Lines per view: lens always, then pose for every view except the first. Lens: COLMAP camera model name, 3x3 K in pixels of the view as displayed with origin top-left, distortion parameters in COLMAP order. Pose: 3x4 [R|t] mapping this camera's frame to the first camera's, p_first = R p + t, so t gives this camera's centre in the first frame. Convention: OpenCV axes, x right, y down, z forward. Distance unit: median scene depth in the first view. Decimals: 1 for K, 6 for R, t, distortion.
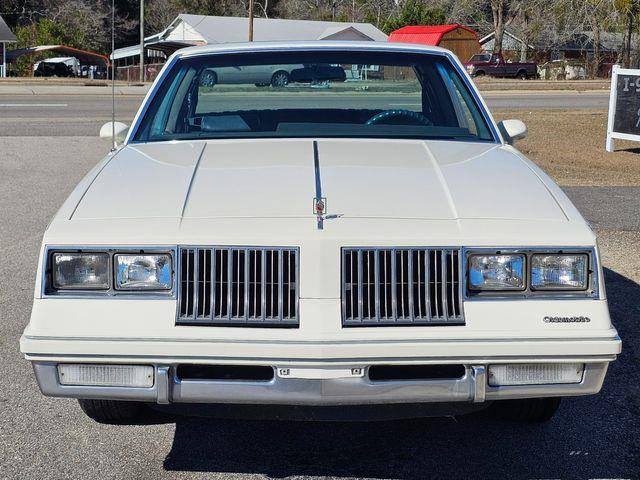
lens RADIAL K [[1237.8, 0, 301.1], [0, 1237.8, 239.2], [0, 0, 1]] dist [0.188198, -0.289690]
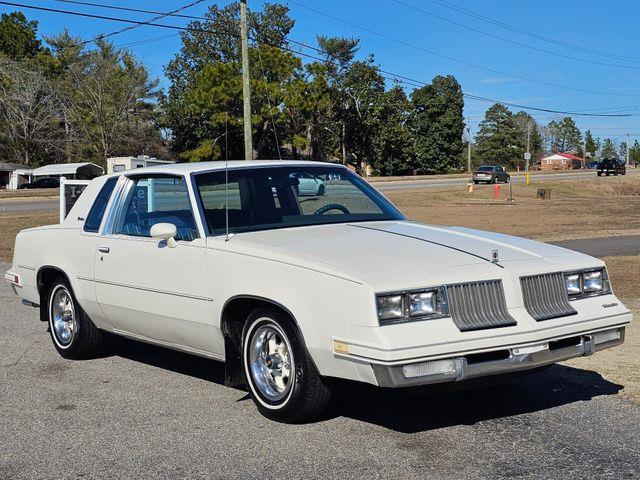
lens RADIAL K [[1060.3, 0, 320.0], [0, 1060.3, 240.0], [0, 0, 1]] dist [0.125933, -0.073612]
pose [[0.812551, -0.066935, 0.579035, -1.046538], [0.112258, 0.992758, -0.042770, -0.012079], [-0.571978, 0.099754, 0.814180, -0.052603]]
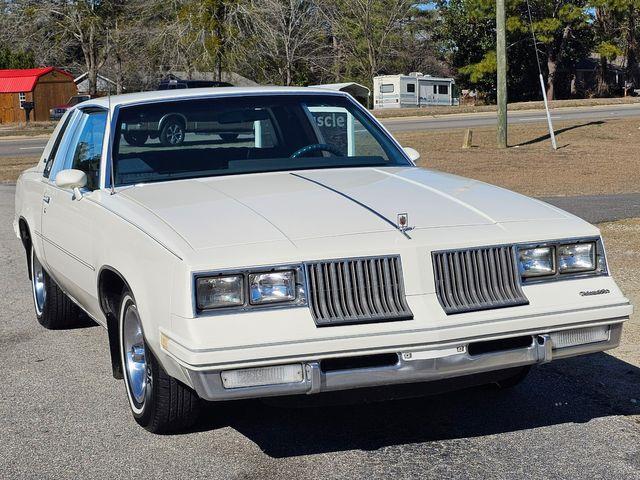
lens RADIAL K [[1237.8, 0, 301.1], [0, 1237.8, 239.2], [0, 0, 1]] dist [0.188198, -0.289690]
pose [[0.940826, -0.080983, 0.329072, -0.495649], [0.091470, 0.995671, -0.016484, 0.002803], [-0.326313, 0.045609, 0.944161, -0.126736]]
